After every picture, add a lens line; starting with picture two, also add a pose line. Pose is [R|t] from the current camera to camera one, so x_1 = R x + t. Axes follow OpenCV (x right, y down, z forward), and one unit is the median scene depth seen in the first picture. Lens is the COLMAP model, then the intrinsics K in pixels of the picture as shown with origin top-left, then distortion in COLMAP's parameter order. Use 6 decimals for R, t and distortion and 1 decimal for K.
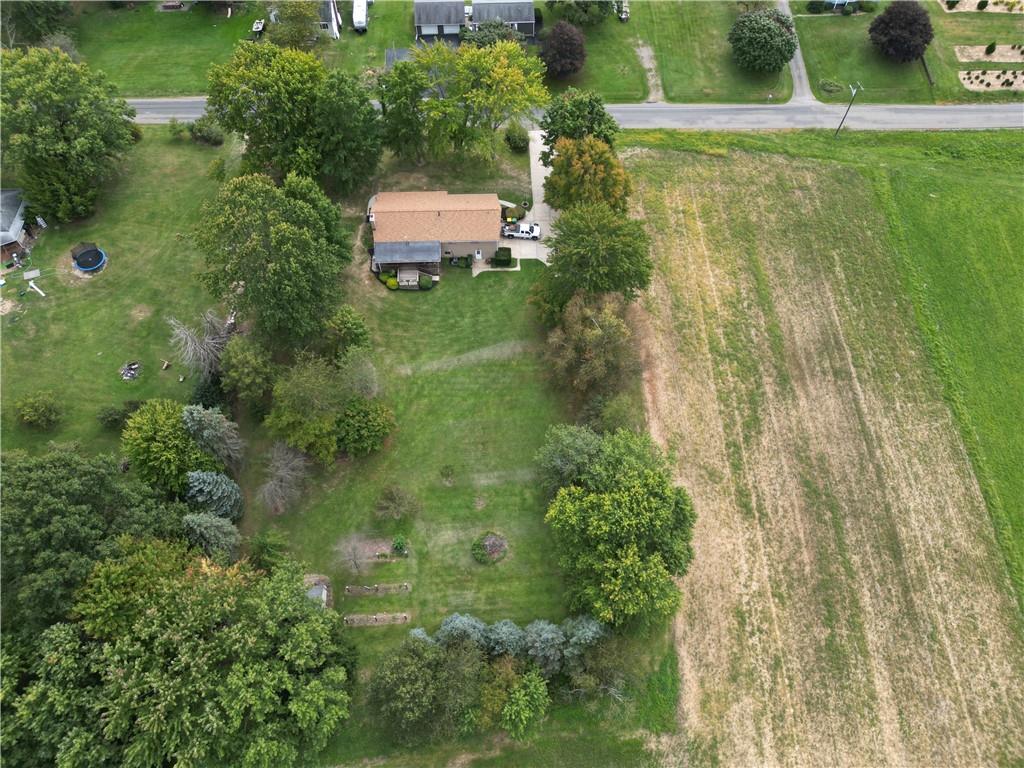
lens RADIAL K [[718.2, 0, 505.2], [0, 718.2, 382.8], [0, 0, 1]] dist [0.076462, -0.082632]
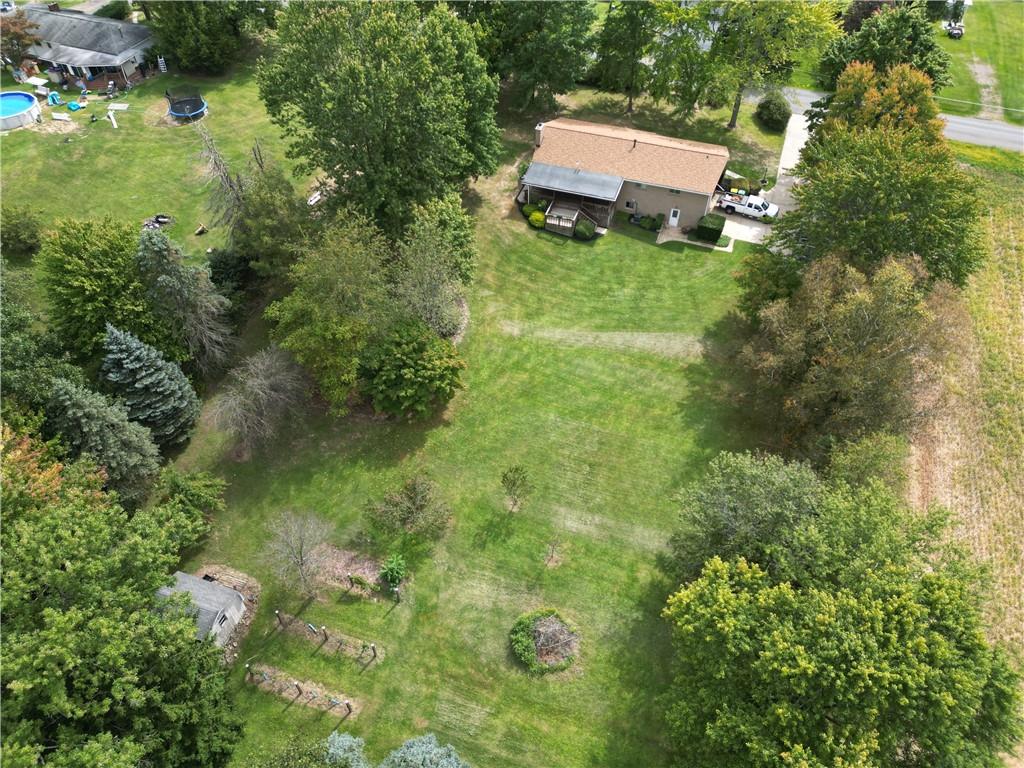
lens RADIAL K [[718.2, 0, 505.2], [0, 718.2, 382.8], [0, 0, 1]] dist [0.076462, -0.082632]
pose [[0.928544, 0.273018, -0.251528, 0.031285], [-0.315763, 0.937153, -0.148454, 0.128440], [0.195190, 0.217269, 0.956397, 0.410234]]
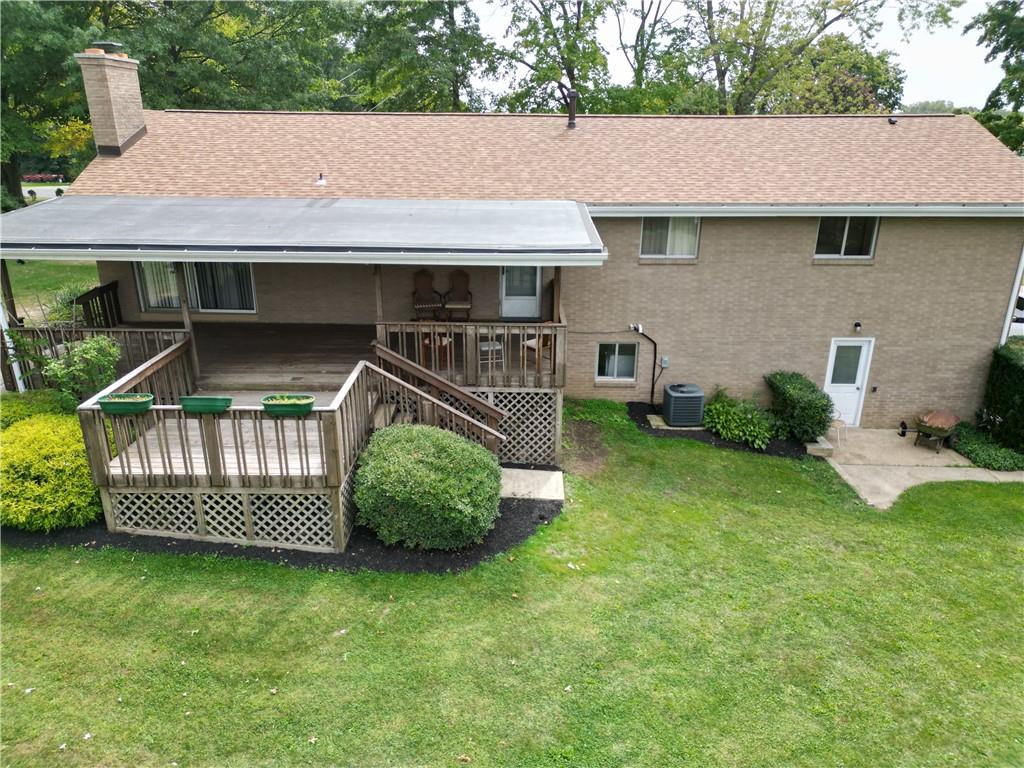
lens RADIAL K [[718.2, 0, 505.2], [0, 718.2, 382.8], [0, 0, 1]] dist [0.076462, -0.082632]
pose [[0.997379, 0.026647, -0.067266, -0.103384], [-0.062396, 0.787438, -0.613227, -0.103087], [0.036627, 0.615817, 0.787037, 1.007316]]
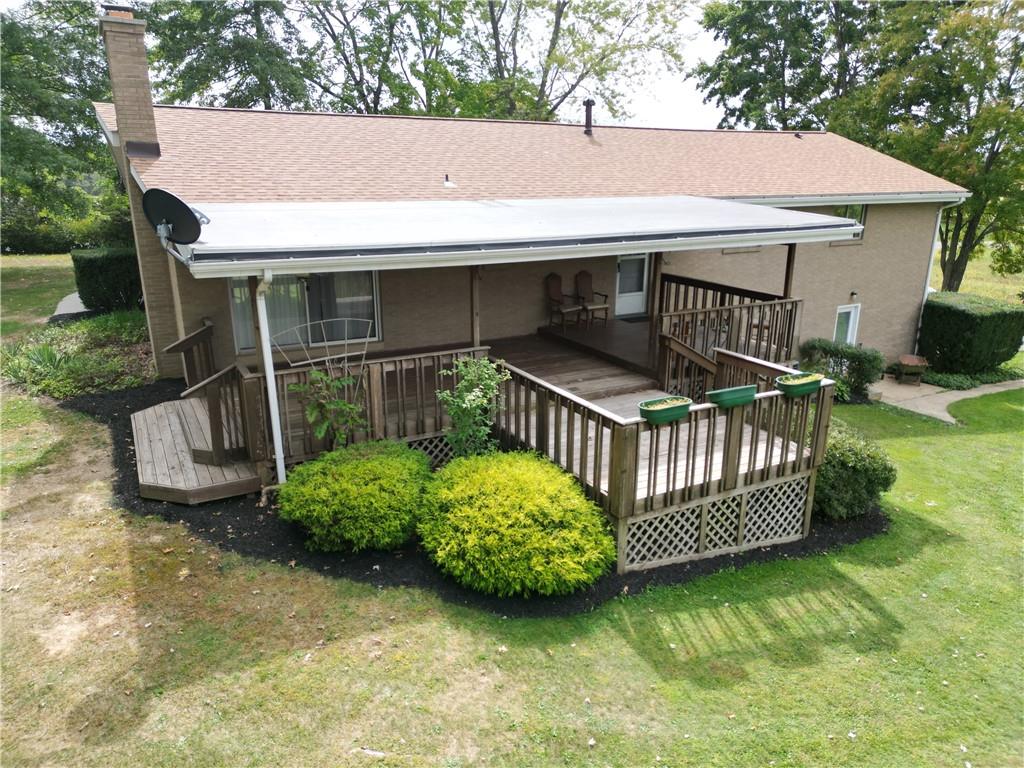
lens RADIAL K [[718.2, 0, 505.2], [0, 718.2, 382.8], [0, 0, 1]] dist [0.076462, -0.082632]
pose [[0.905557, -0.118547, 0.407325, -0.198219], [0.356582, 0.732855, -0.579459, -0.116859], [-0.229817, 0.669978, 0.705913, 1.025614]]
